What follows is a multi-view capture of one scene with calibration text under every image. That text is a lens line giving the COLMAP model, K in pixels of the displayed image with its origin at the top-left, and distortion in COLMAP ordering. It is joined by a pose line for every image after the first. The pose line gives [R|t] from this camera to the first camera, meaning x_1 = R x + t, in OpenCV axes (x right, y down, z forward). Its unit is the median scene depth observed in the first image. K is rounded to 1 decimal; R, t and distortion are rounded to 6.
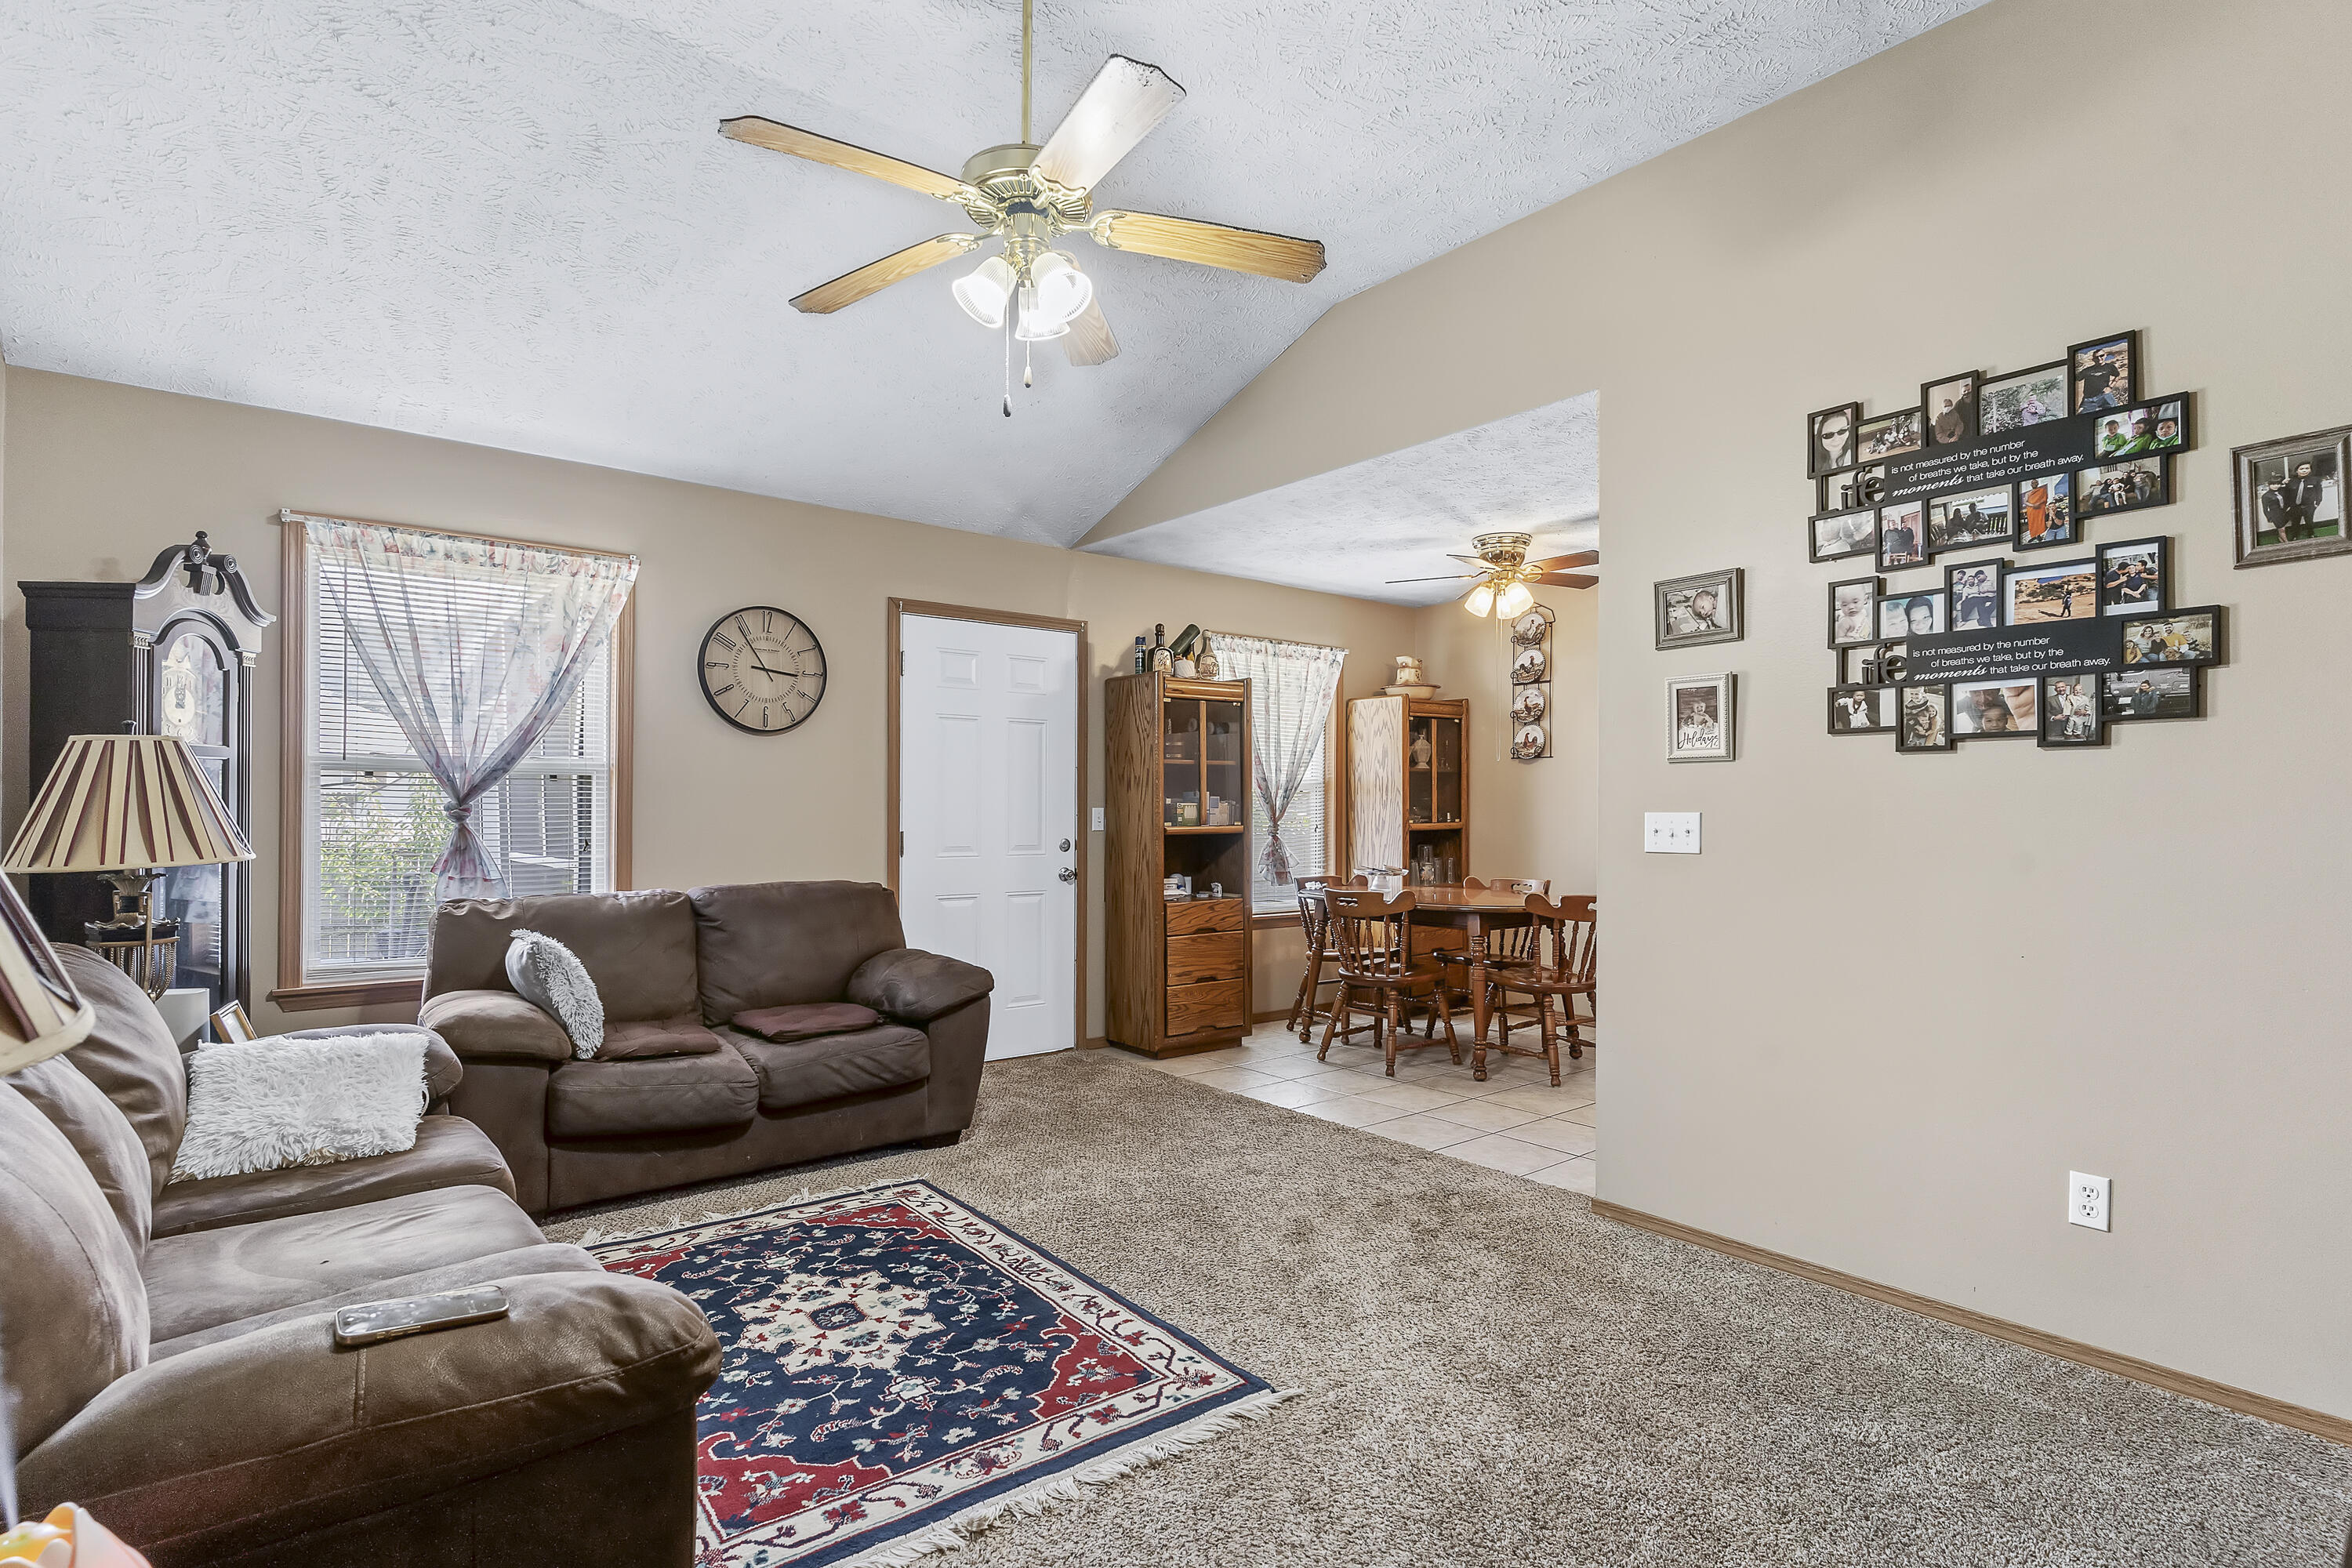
lens RADIAL K [[1149.6, 0, 1194.7], [0, 1149.6, 782.1], [0, 0, 1]] dist [0.001249, 0.000122]
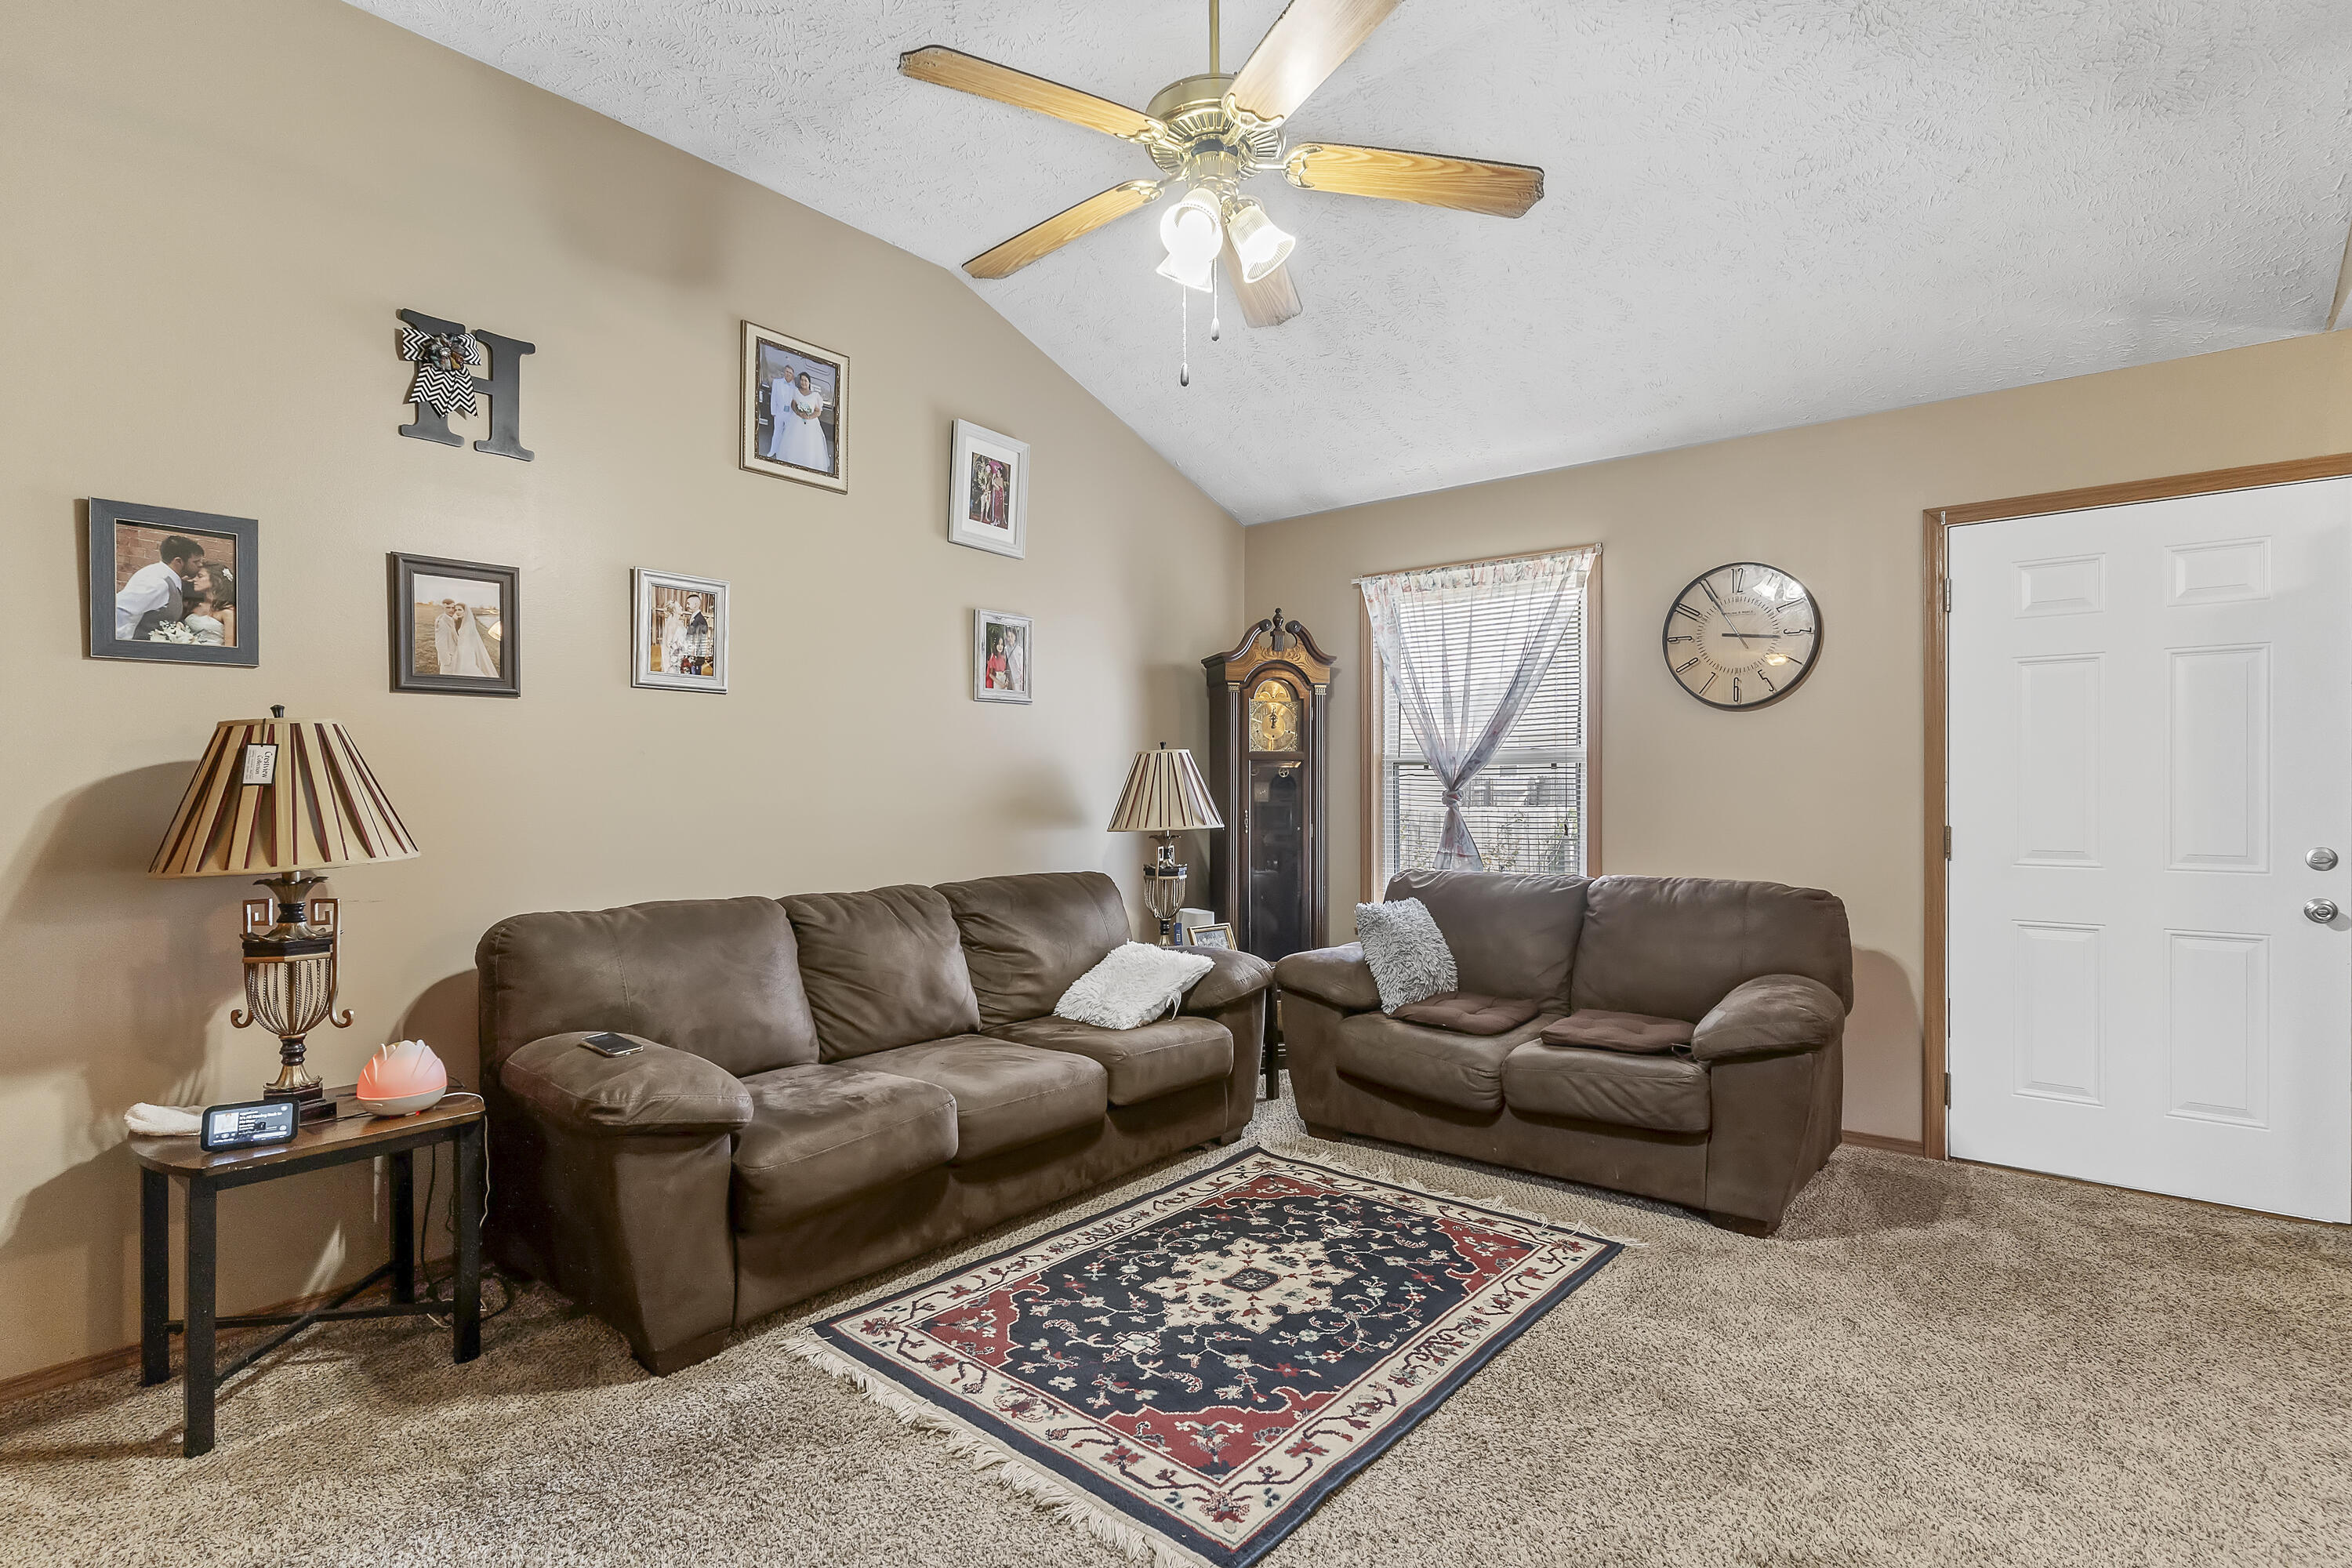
lens RADIAL K [[1149.6, 0, 1194.7], [0, 1149.6, 782.1], [0, 0, 1]] dist [0.001249, 0.000122]
pose [[0.199413, -0.009964, -0.979865, 0.644886], [0.023856, 0.999701, -0.005311, 0.013153], [0.979625, -0.022316, 0.199591, 0.679426]]
